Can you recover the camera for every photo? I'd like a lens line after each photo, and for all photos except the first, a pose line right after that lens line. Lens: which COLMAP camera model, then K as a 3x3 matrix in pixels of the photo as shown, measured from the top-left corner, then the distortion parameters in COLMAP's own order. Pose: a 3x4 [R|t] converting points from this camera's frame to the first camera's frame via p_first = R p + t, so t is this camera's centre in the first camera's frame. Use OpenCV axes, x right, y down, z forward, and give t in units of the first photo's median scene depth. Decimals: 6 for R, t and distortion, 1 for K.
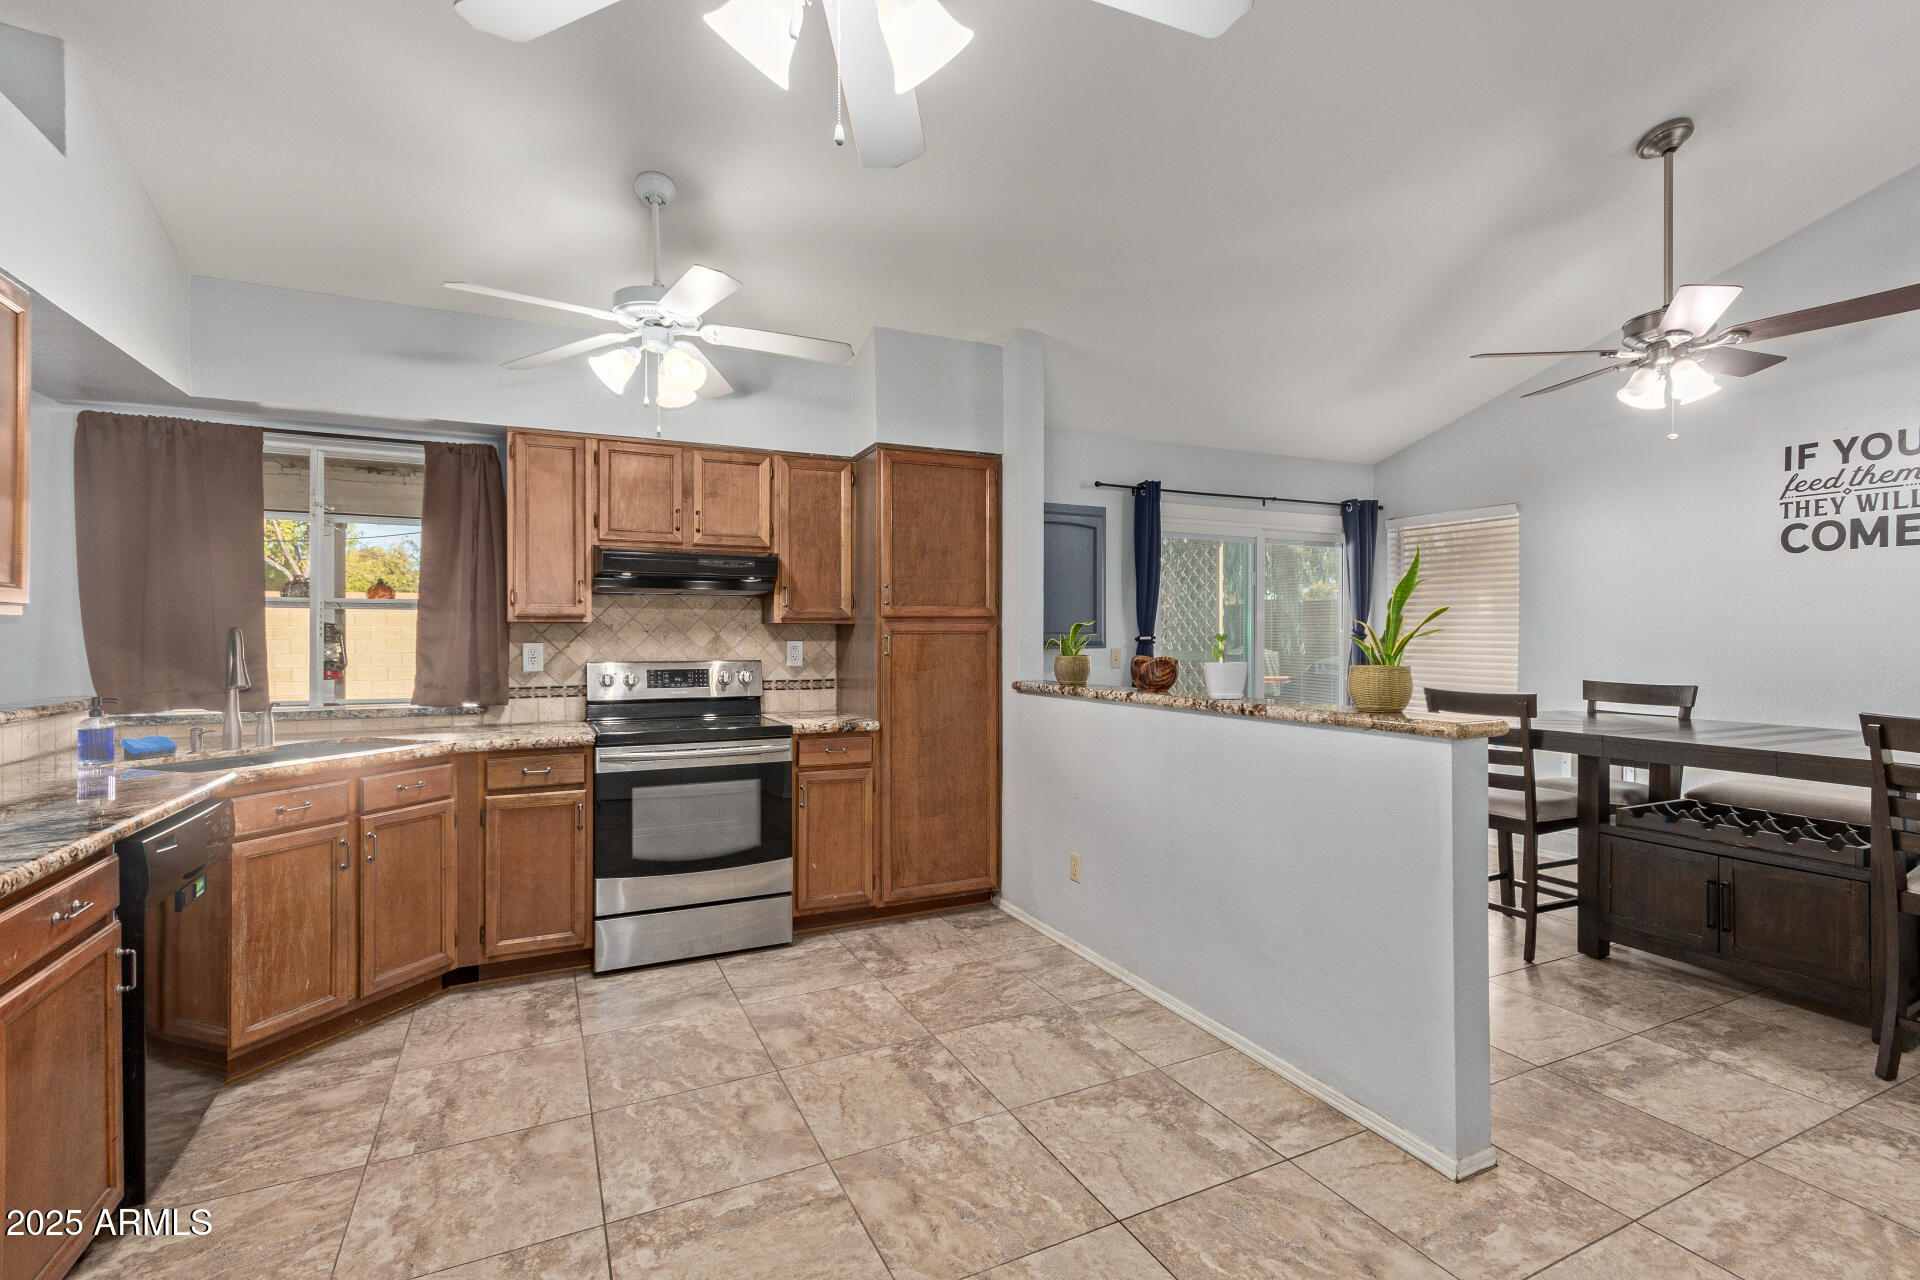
lens RADIAL K [[882.3, 0, 974.6], [0, 882.3, 638.8], [0, 0, 1]] dist [0.002214, 0.001860]
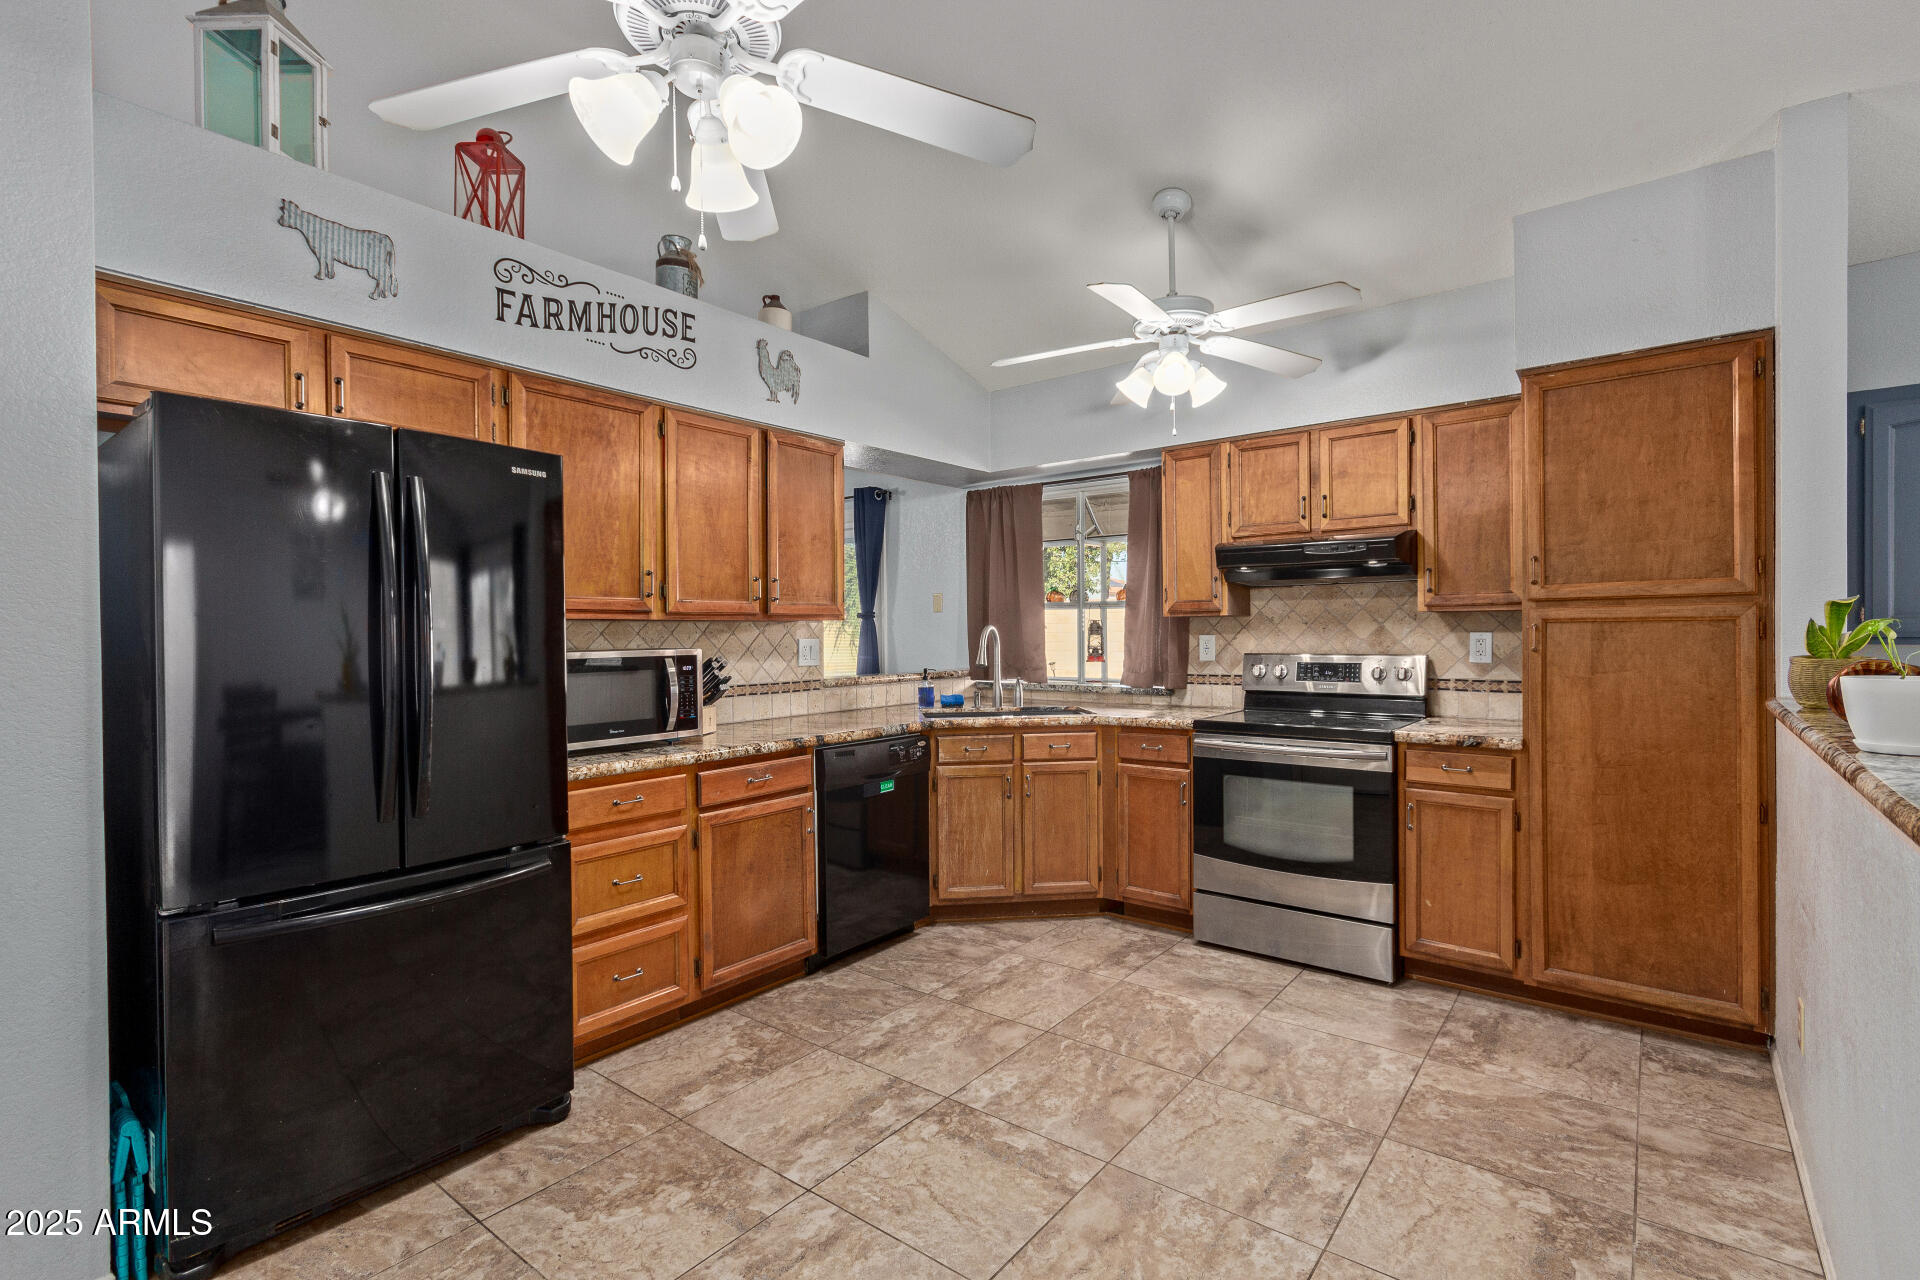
lens RADIAL K [[882.3, 0, 972.0], [0, 882.3, 638.1], [0, 0, 1]] dist [0.002214, 0.001860]
pose [[0.433461, 0.003718, -0.901165, 0.425082], [0.008281, 0.999933, 0.008109, -0.003103], [0.901134, -0.010977, 0.433401, 0.285239]]
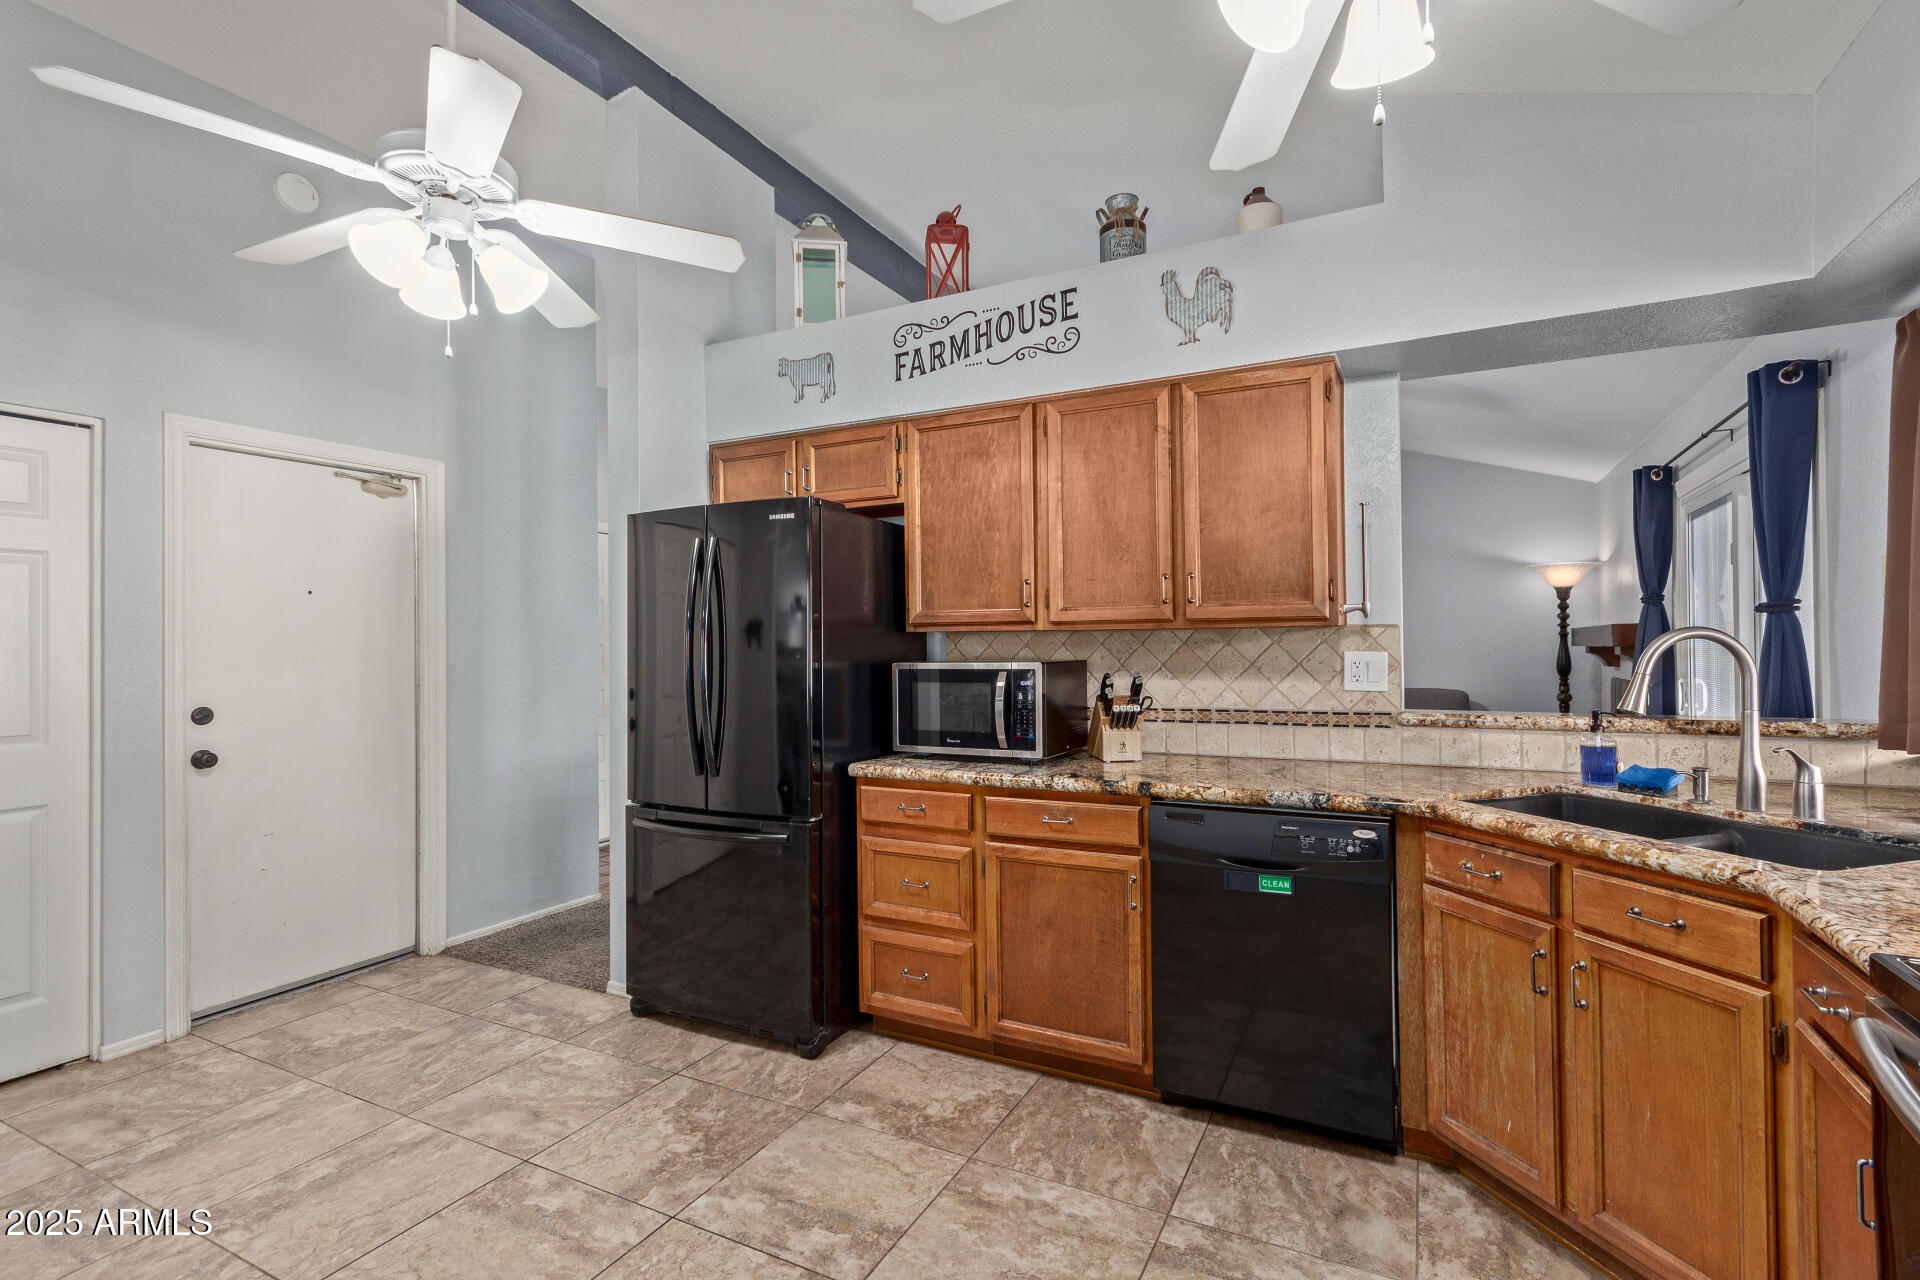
lens RADIAL K [[882.3, 0, 985.4], [0, 882.3, 640.4], [0, 0, 1]] dist [0.002214, 0.001860]
pose [[-0.802815, 0.006658, -0.596191, 0.010881], [0.010595, 0.999939, -0.003100, -0.005602], [0.596134, -0.008805, -0.802837, 1.059280]]
